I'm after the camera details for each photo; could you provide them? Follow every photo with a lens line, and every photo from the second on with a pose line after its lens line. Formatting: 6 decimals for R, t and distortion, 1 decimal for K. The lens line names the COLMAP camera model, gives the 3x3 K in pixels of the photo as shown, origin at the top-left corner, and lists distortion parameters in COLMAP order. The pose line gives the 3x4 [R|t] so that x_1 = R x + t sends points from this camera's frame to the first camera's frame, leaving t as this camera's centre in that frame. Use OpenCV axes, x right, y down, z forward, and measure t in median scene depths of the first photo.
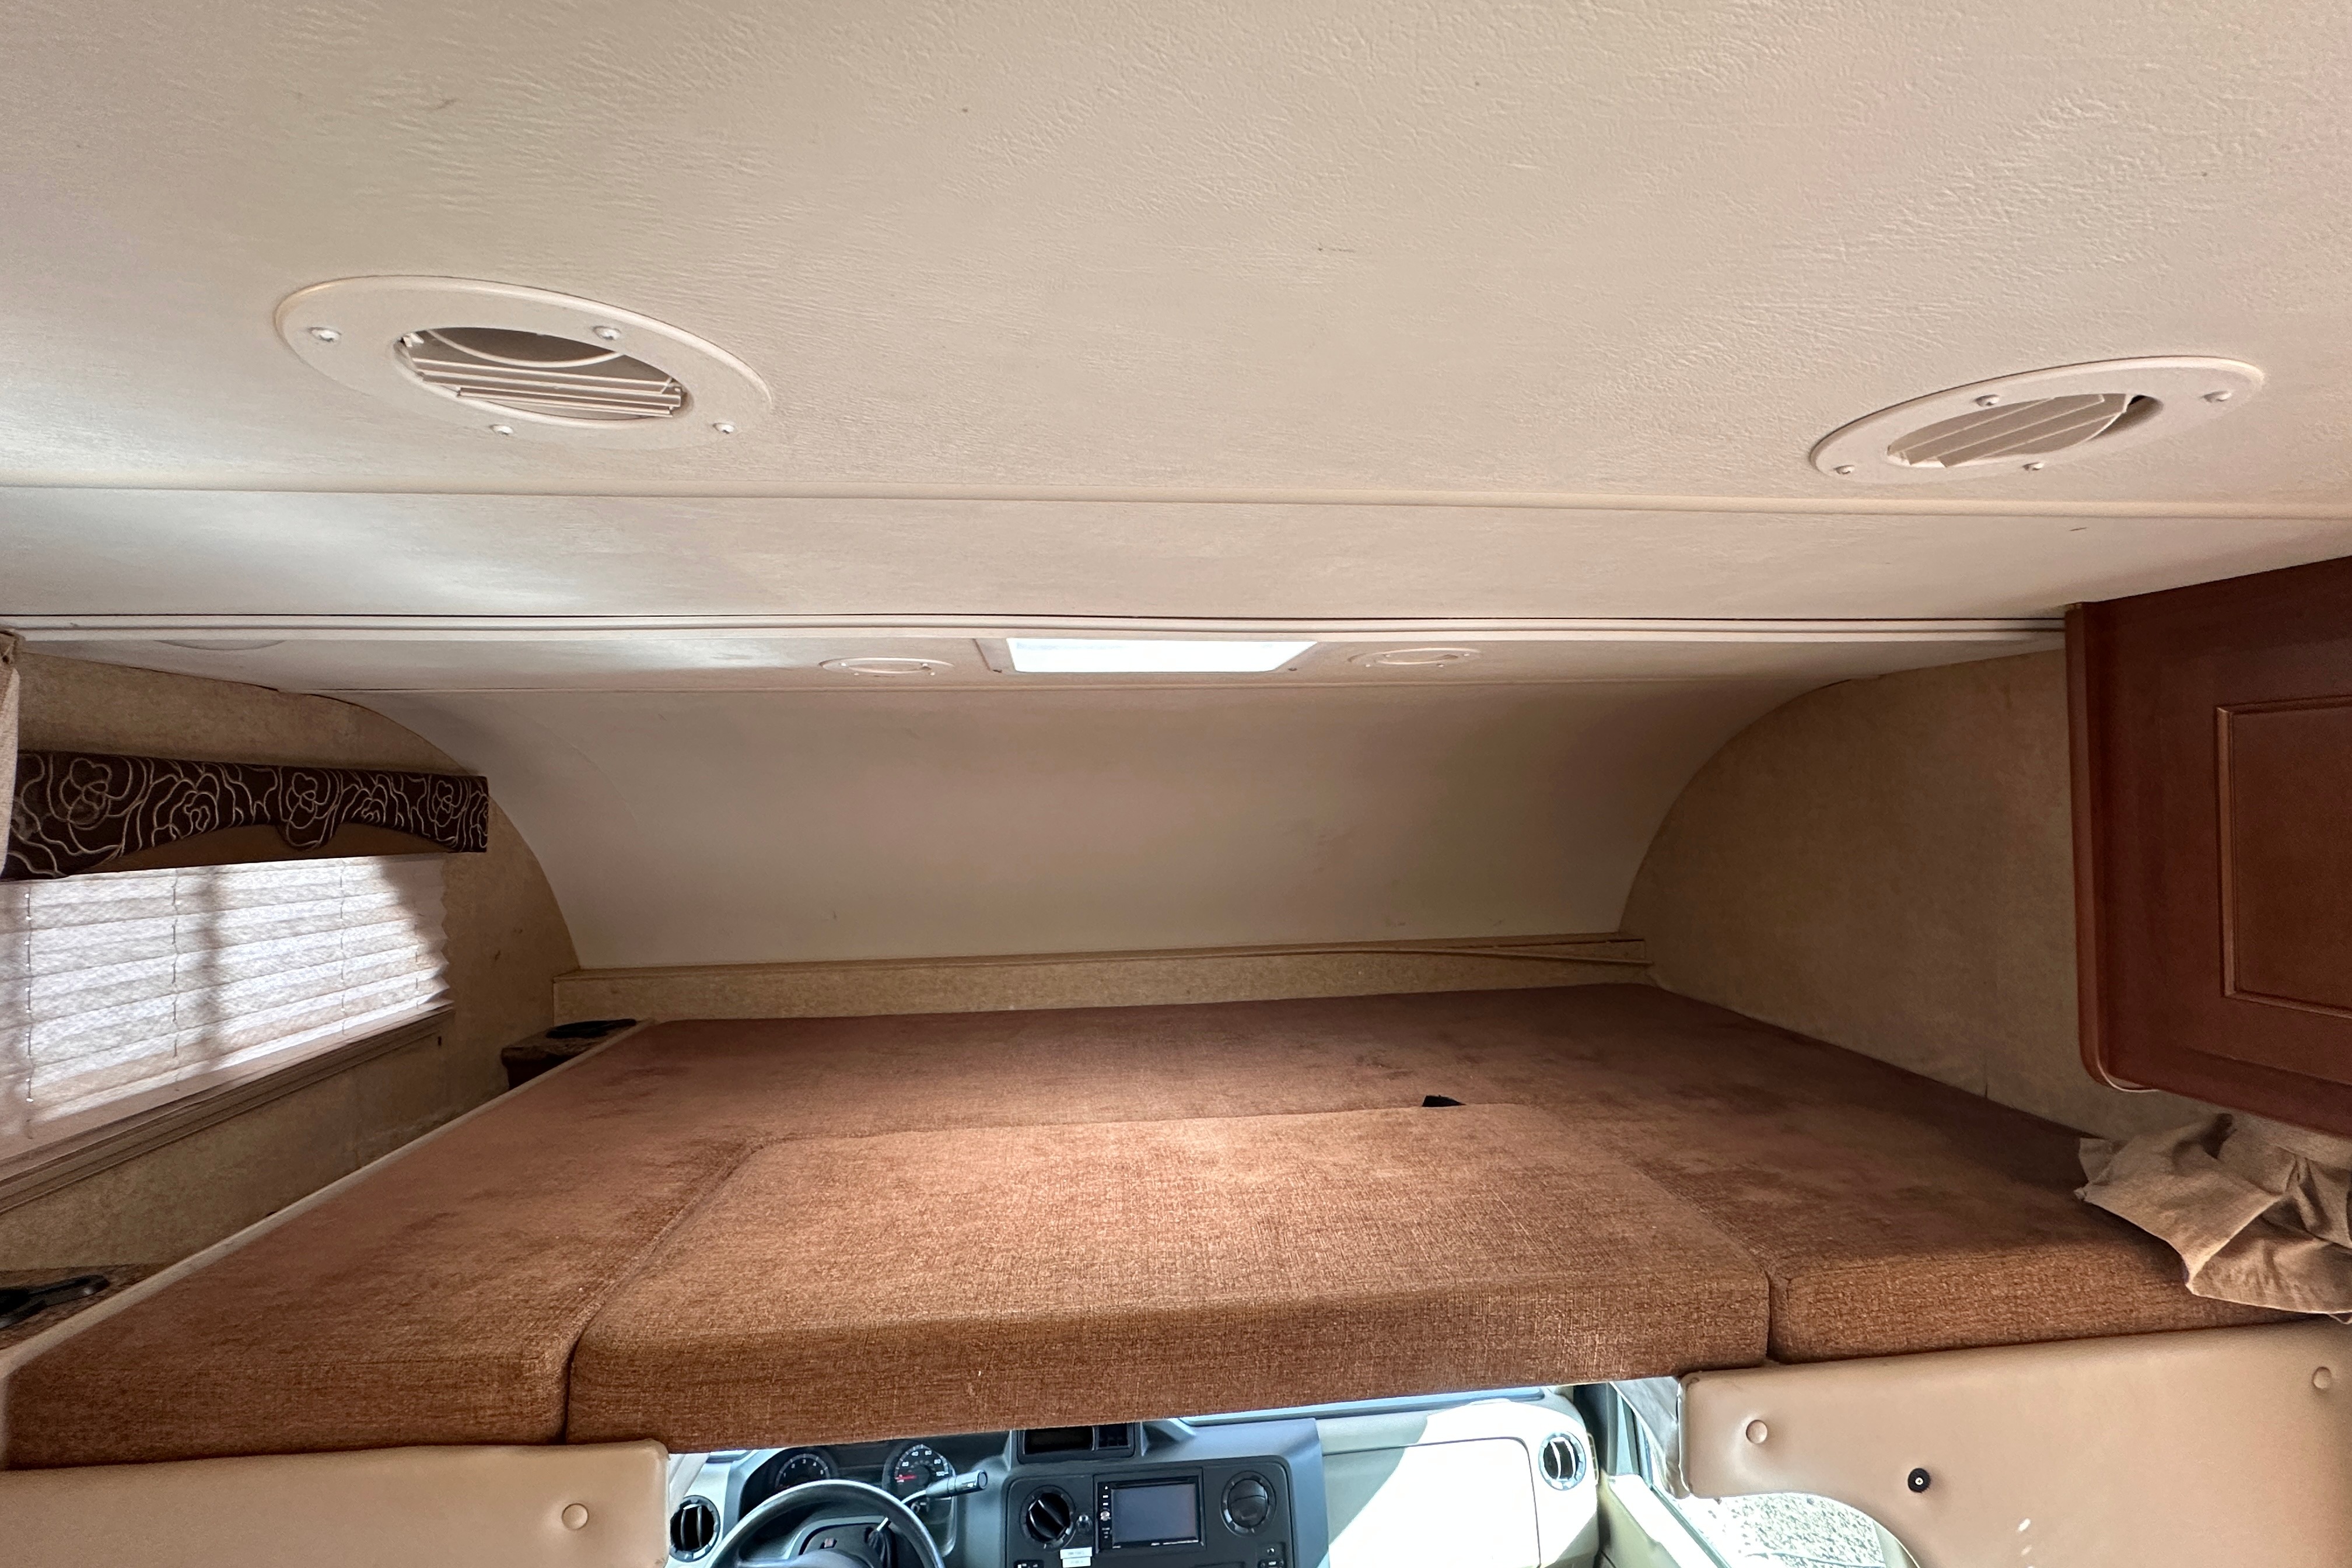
lens RADIAL K [[1073.9, 0, 1181.7], [0, 1073.9, 795.4], [0, 0, 1]] dist [0.004892, -0.000542]
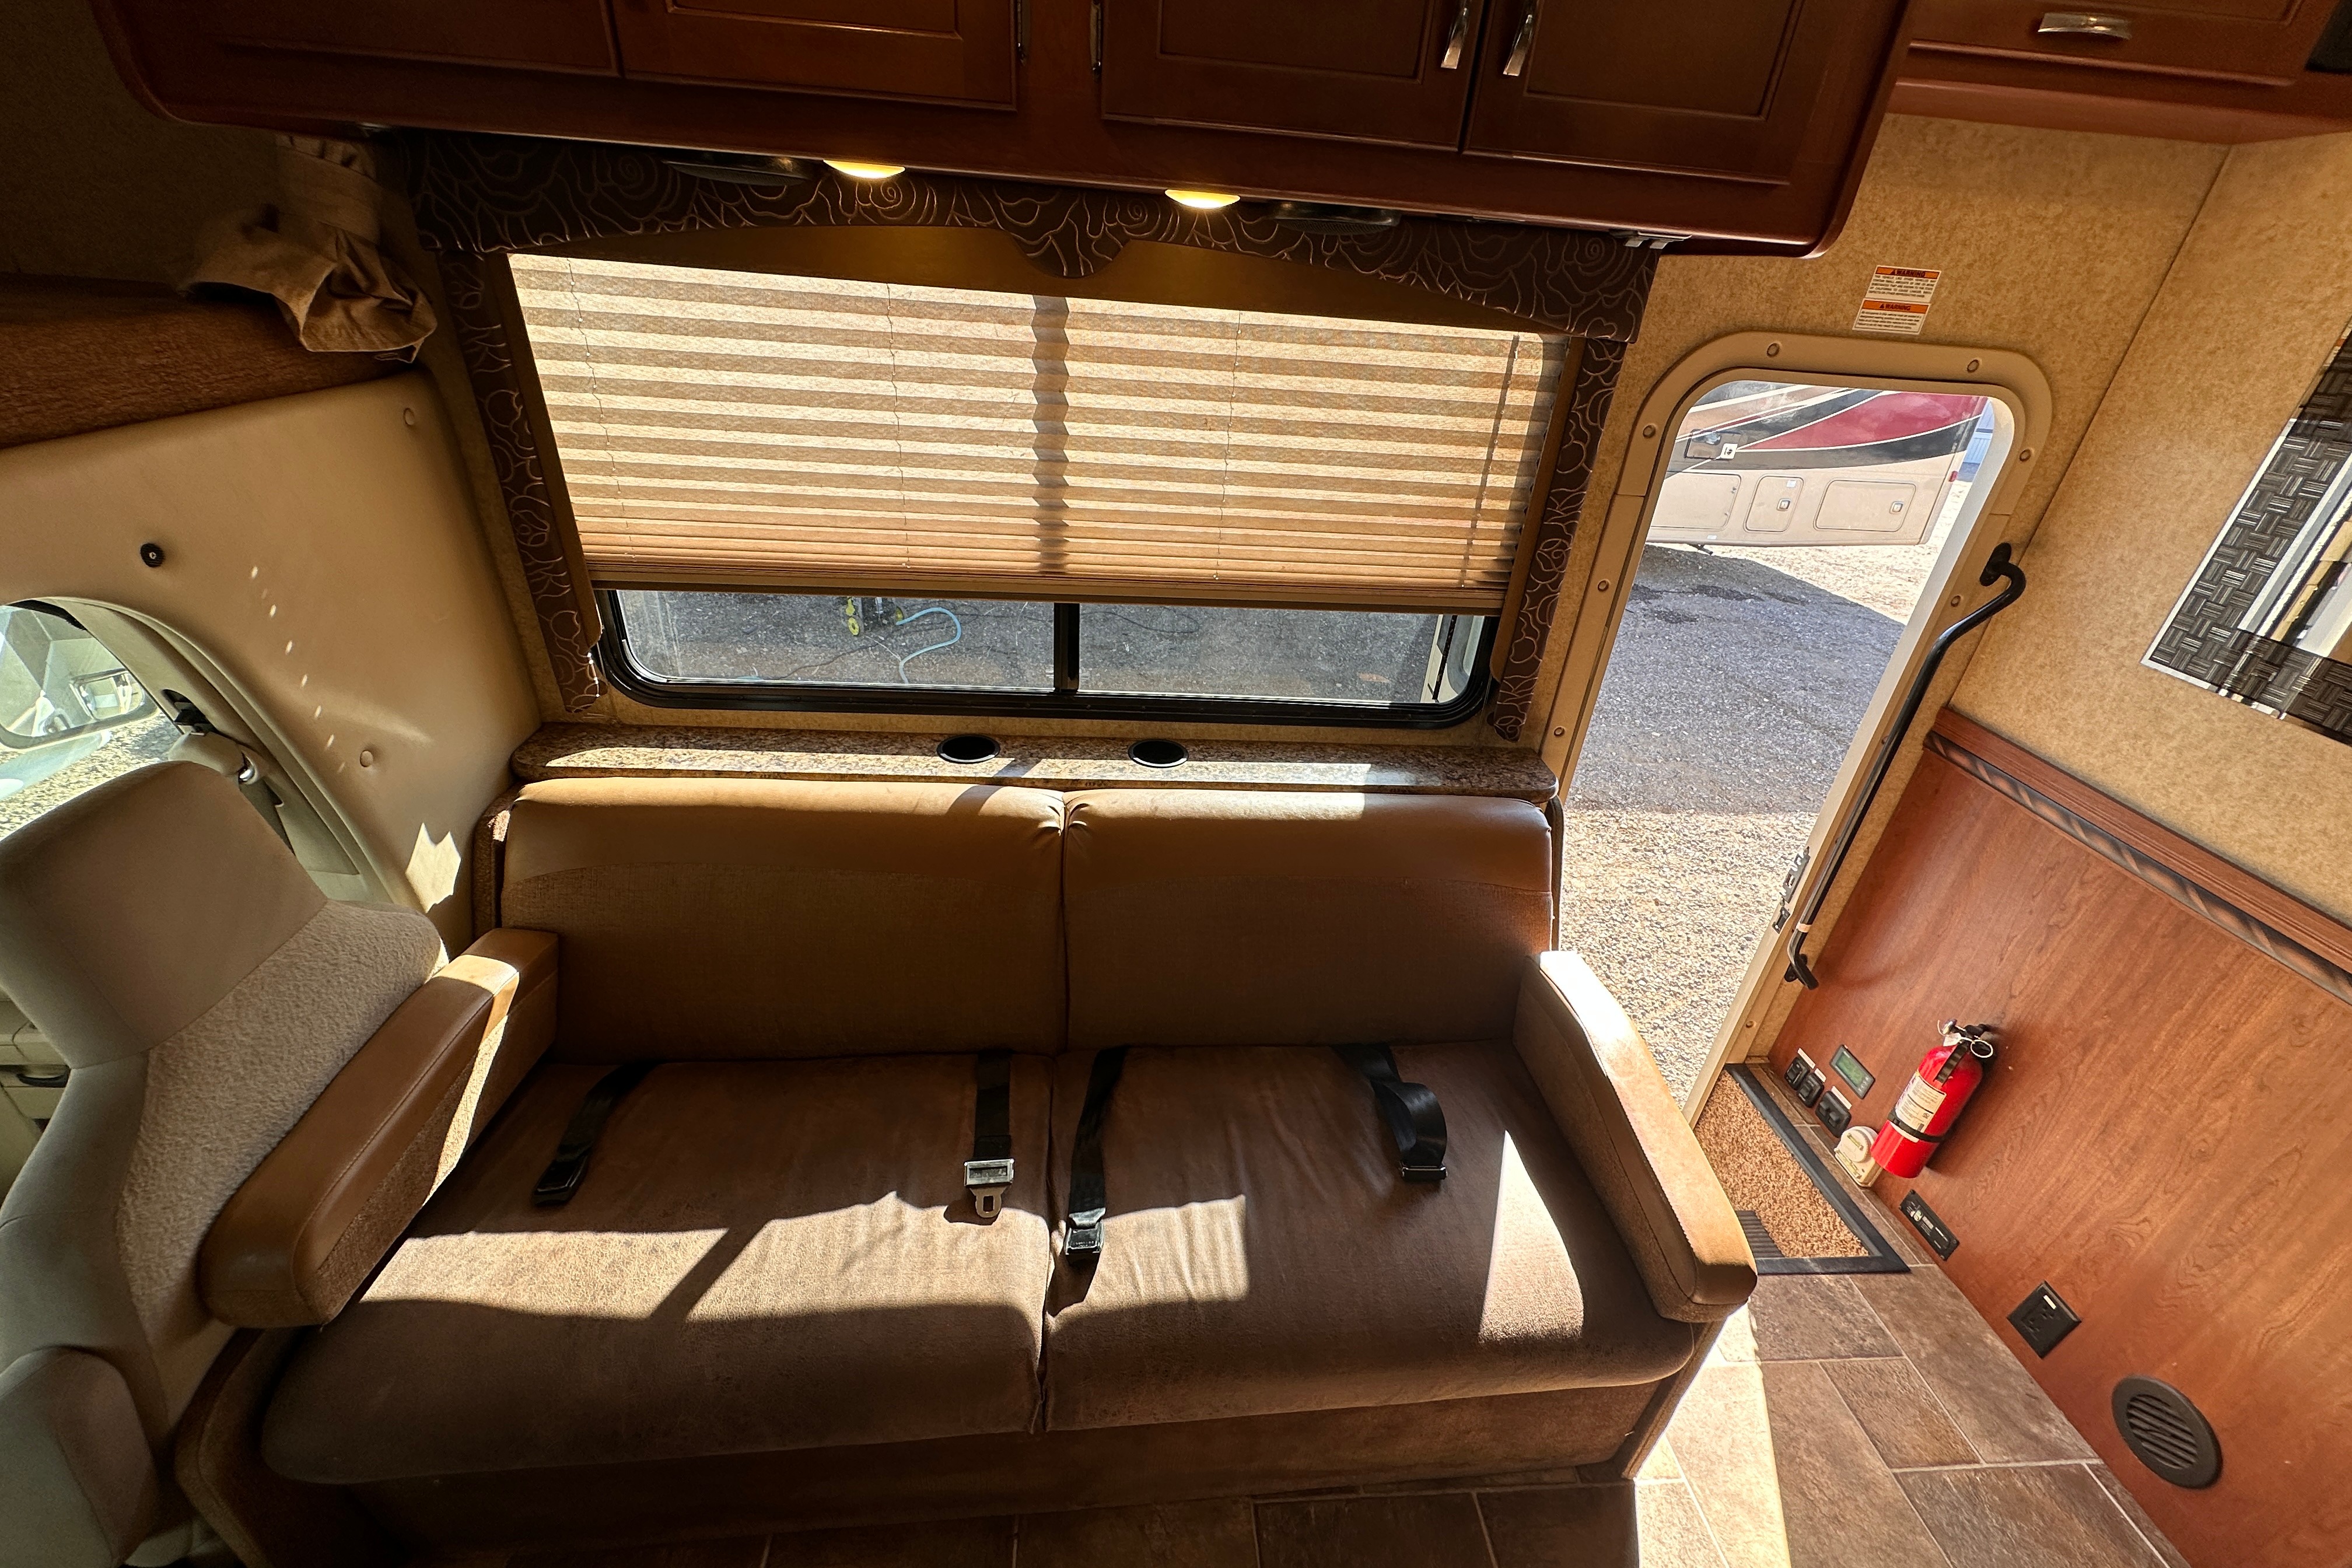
lens RADIAL K [[932.6, 0, 1182.0], [0, 932.6, 775.4], [0, 0, 1]] dist [-0.000306, 0.000339]
pose [[0.018902, -0.472860, 0.880935, -0.144340], [-0.068893, 0.878382, 0.472968, 0.268911], [-0.997445, -0.069630, -0.015974, 0.017895]]
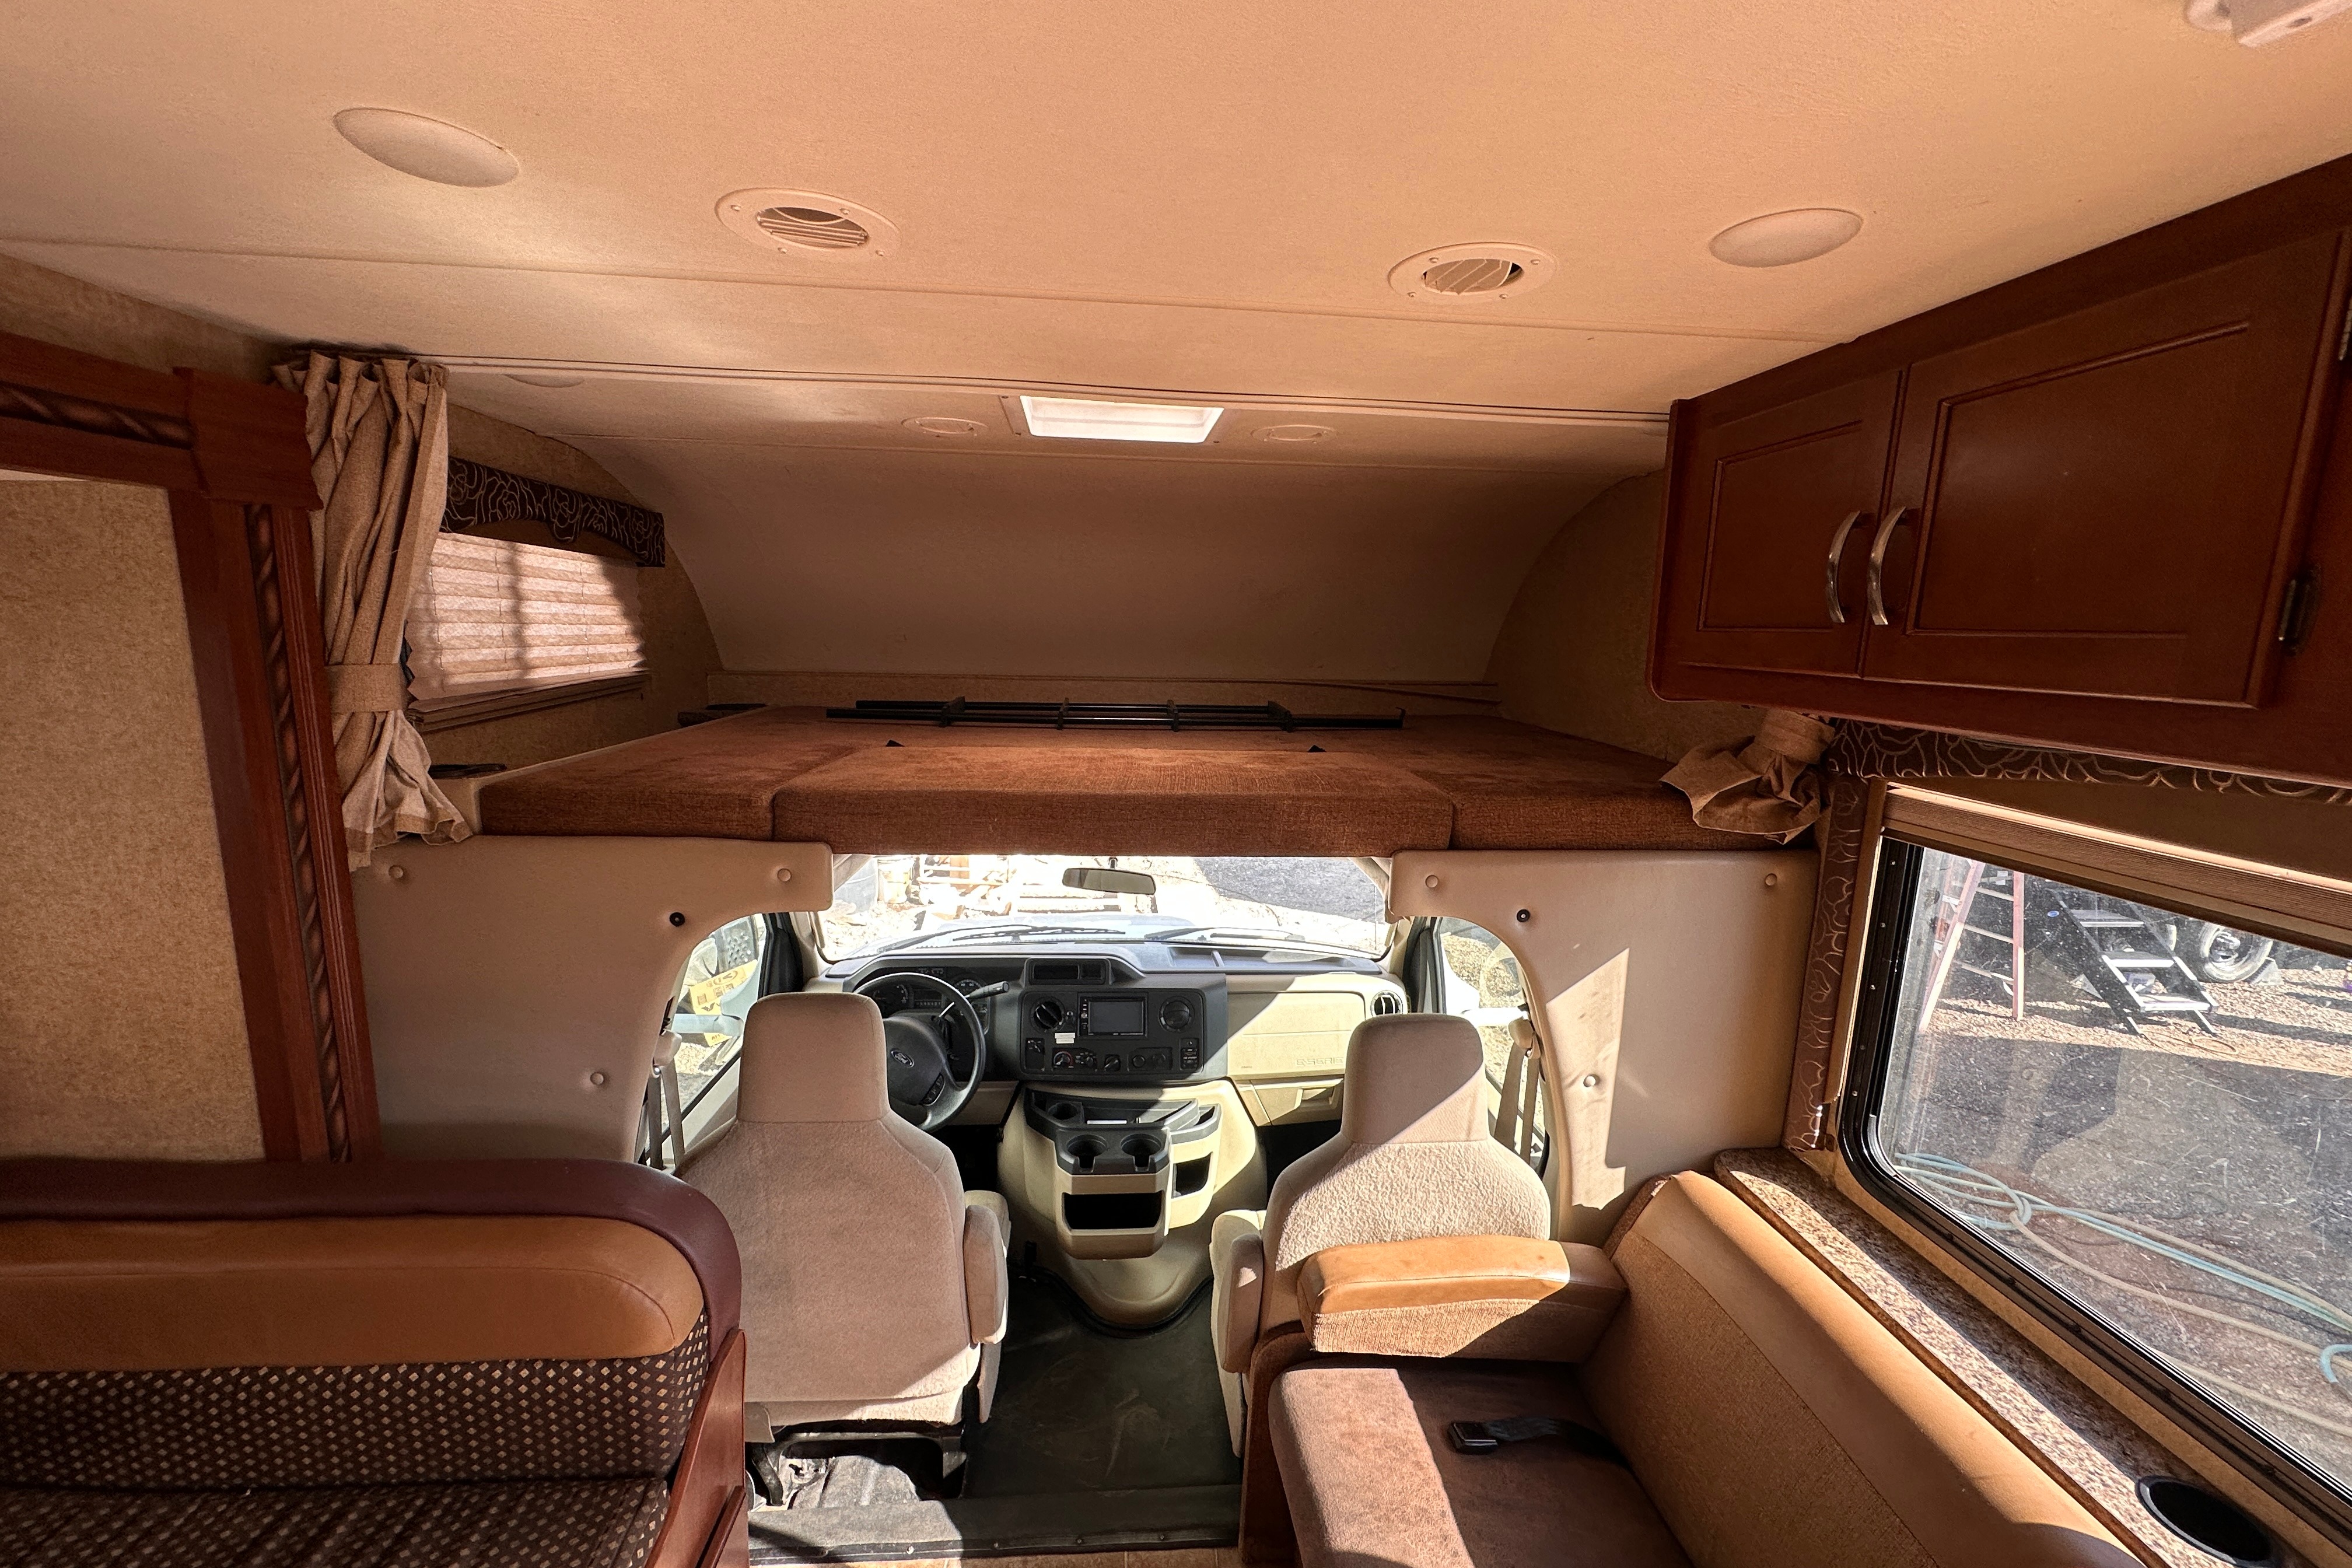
lens RADIAL K [[932.6, 0, 1181.4], [0, 932.6, 778.5], [0, 0, 1]] dist [-0.000306, 0.000339]
pose [[0.999035, 0.042900, -0.009435, 0.099332], [-0.040686, 0.984719, 0.169332, 0.139838], [0.016555, -0.168784, 0.985514, -0.399228]]
